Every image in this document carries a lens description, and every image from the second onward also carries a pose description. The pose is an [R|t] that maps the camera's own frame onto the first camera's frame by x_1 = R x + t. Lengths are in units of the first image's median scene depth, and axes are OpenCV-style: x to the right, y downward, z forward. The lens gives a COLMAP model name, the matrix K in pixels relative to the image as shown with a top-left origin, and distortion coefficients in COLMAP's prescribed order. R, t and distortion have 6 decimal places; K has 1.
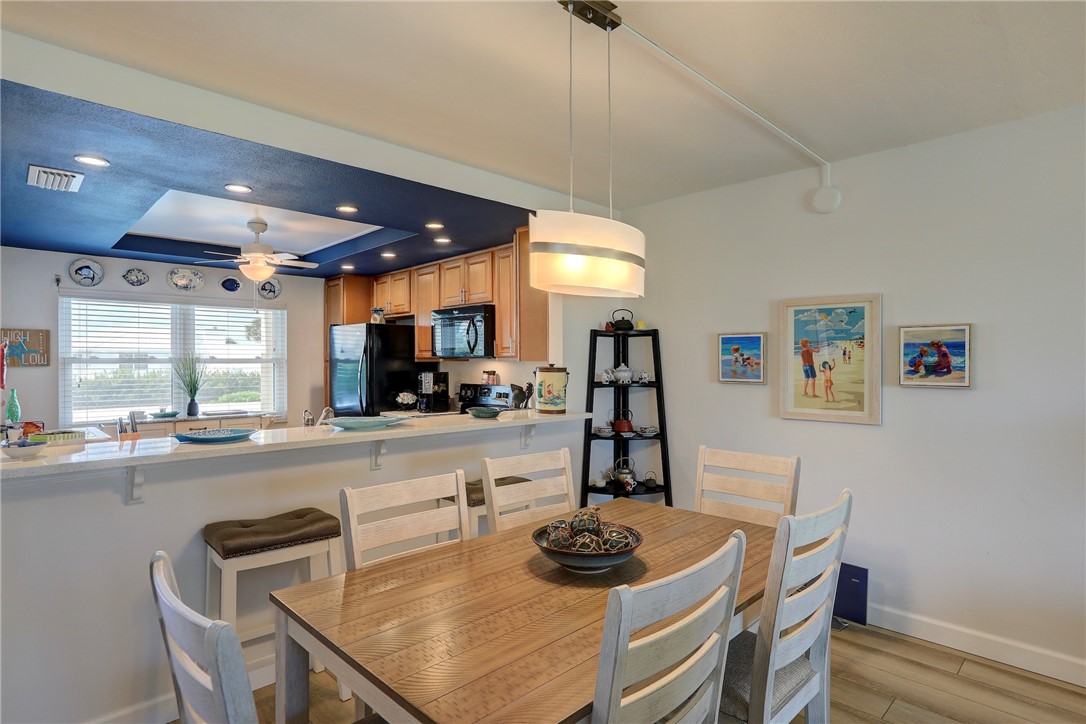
lens RADIAL K [[573.7, 0, 538.5], [0, 573.7, 362.4], [0, 0, 1]] dist [0.006212, 0.002320]
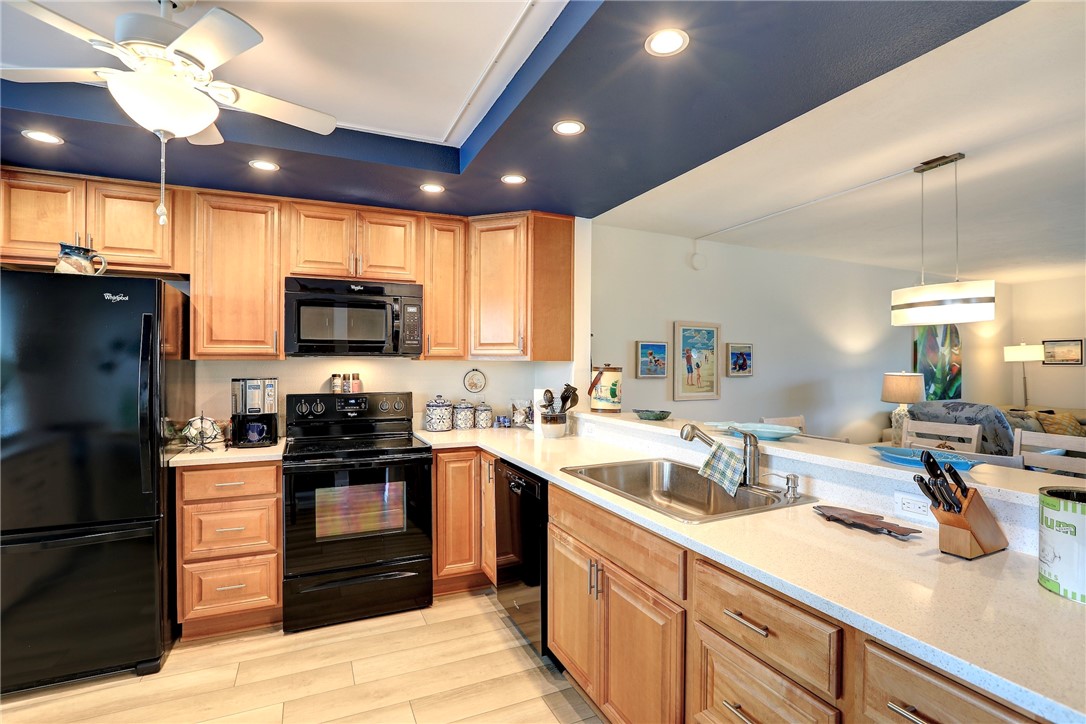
lens RADIAL K [[534.5, 0, 543.6], [0, 534.5, 357.6], [0, 0, 1]] dist [-0.021881, -0.000178]
pose [[0.324336, 0.013158, 0.945850, -0.727878], [-0.000760, 0.999907, -0.013650, 0.003738], [-0.945942, 0.003708, 0.324316, 0.646197]]
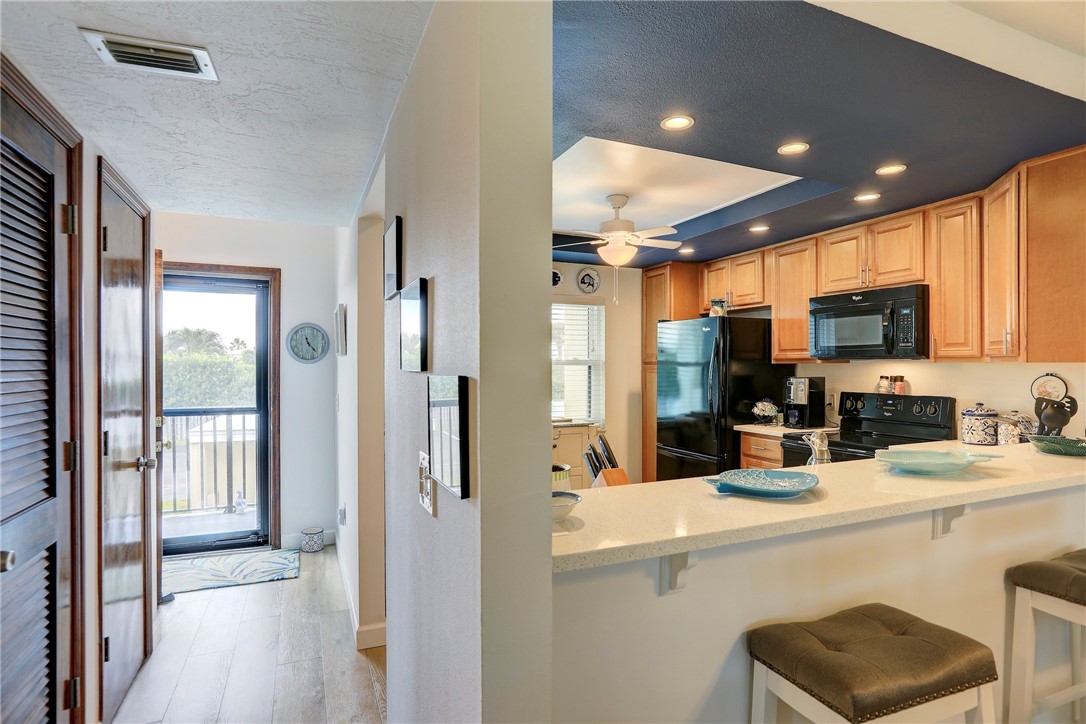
lens RADIAL K [[573.7, 0, 574.8], [0, 573.7, 365.6], [0, 0, 1]] dist [0.006212, 0.002320]
pose [[0.954578, 0.002838, -0.297948, -0.298204], [-0.002527, 0.999996, 0.001428, 0.001405], [0.297951, -0.000610, 0.954581, 0.188362]]
